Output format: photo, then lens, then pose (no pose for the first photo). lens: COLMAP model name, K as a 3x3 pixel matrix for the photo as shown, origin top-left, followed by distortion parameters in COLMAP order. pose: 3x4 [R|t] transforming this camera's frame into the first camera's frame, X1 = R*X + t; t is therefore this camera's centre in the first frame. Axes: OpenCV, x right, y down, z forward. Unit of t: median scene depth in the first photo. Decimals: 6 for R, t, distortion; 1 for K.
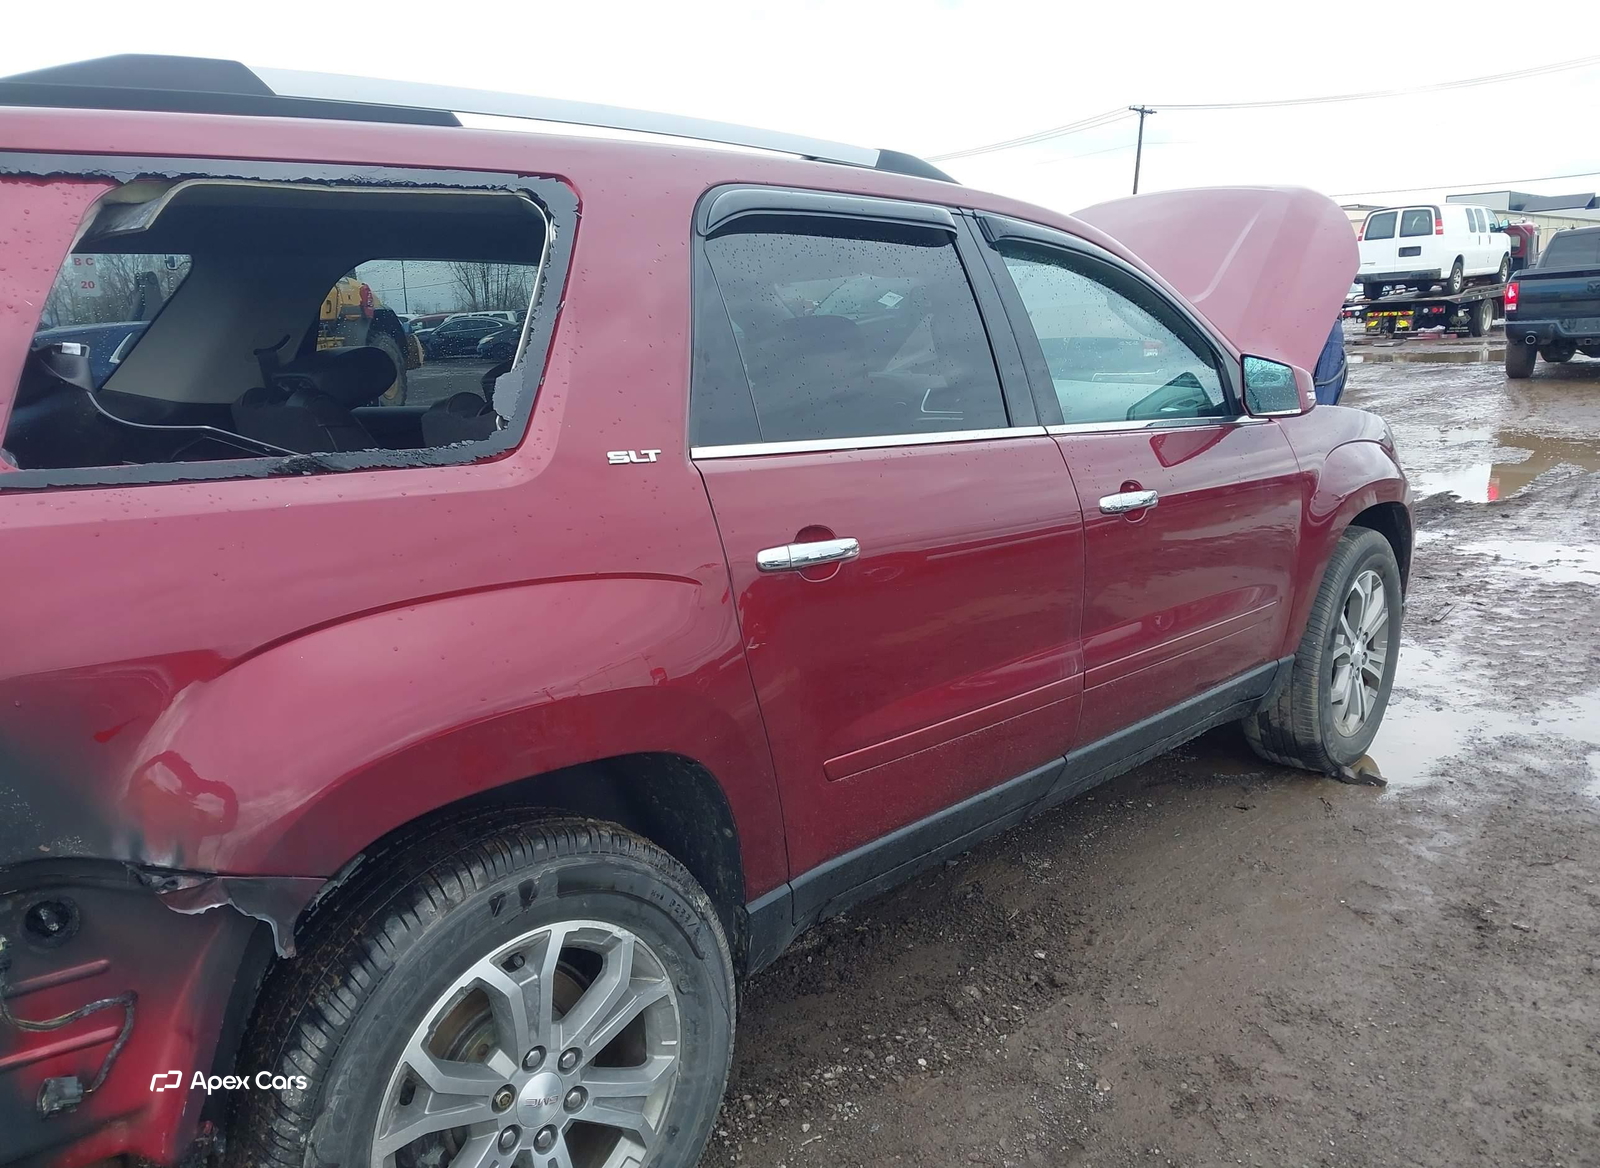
lens RADIAL K [[1228.6, 0, 826.2], [0, 1228.6, 599.9], [0, 0, 1]] dist [0.070864, -0.121107]
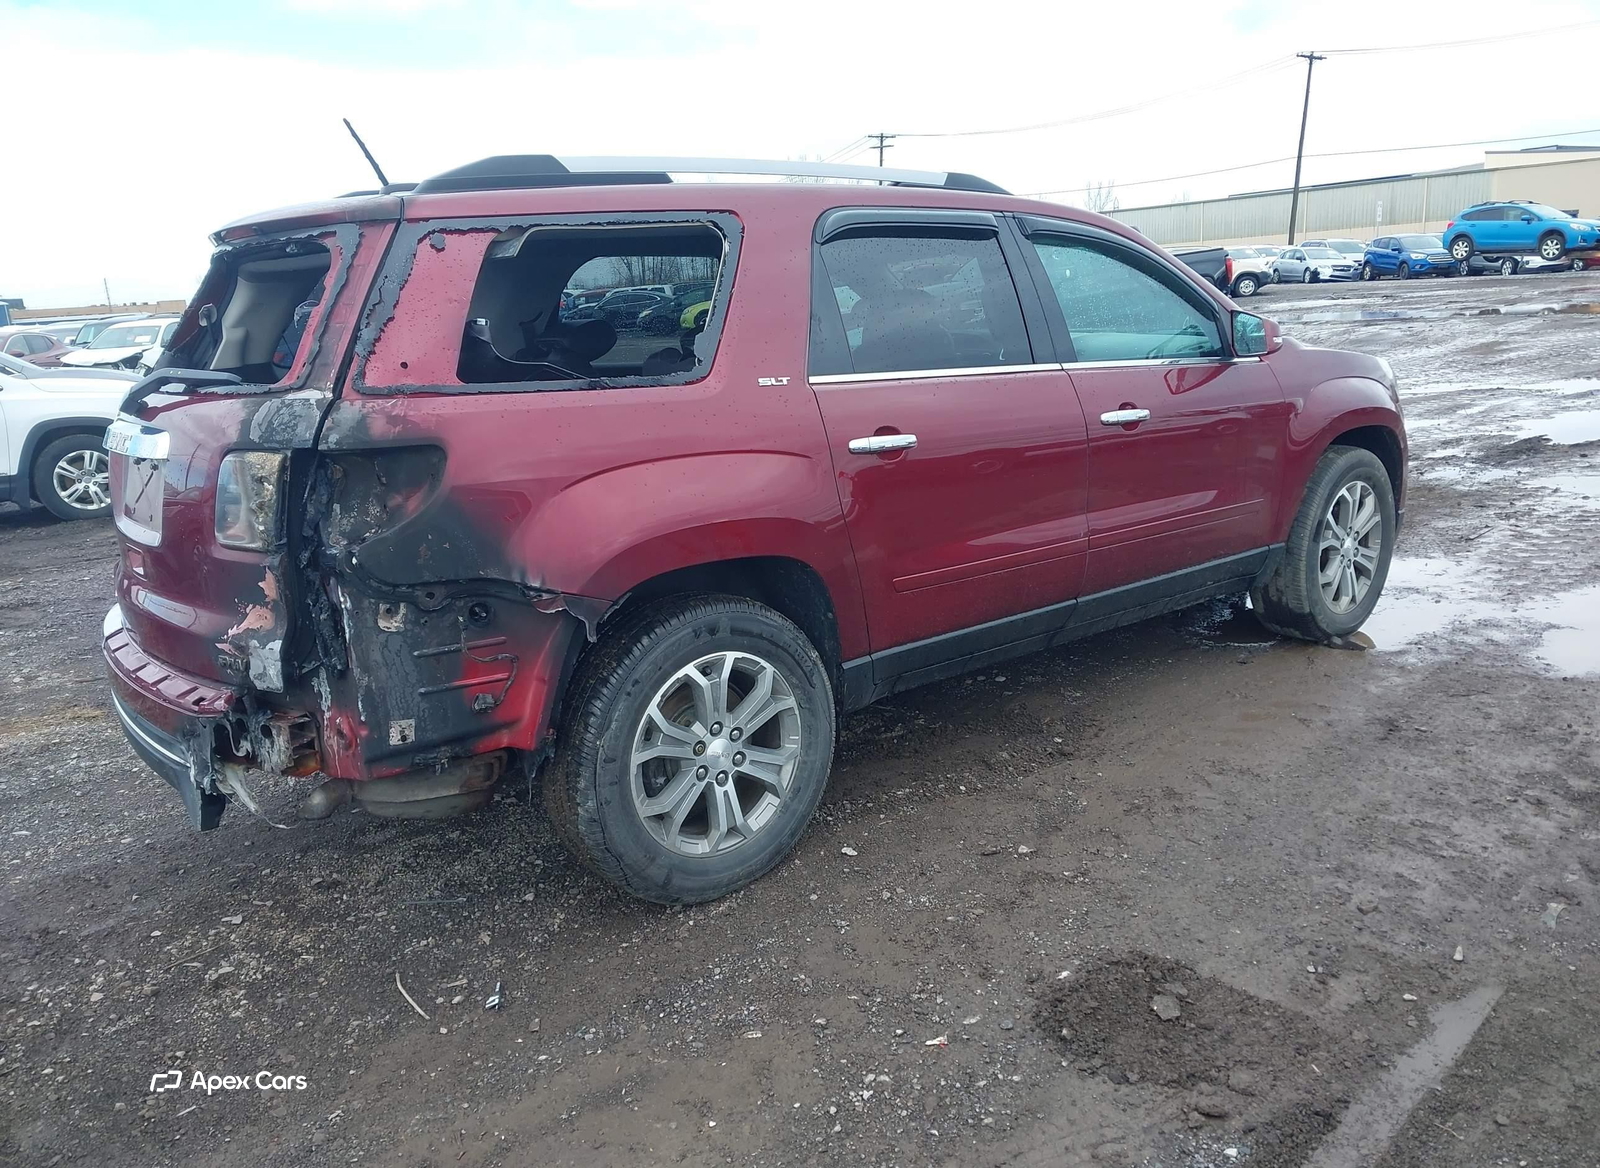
lens RADIAL K [[1238.4, 0, 800.0], [0, 1238.4, 584.0], [0, 0, 1]] dist [0.070552, -0.124069]
pose [[0.990419, 0.007403, -0.137898, 0.098070], [-0.005705, 0.999903, 0.012701, 0.119871], [0.137979, -0.011792, 0.990365, -0.579622]]
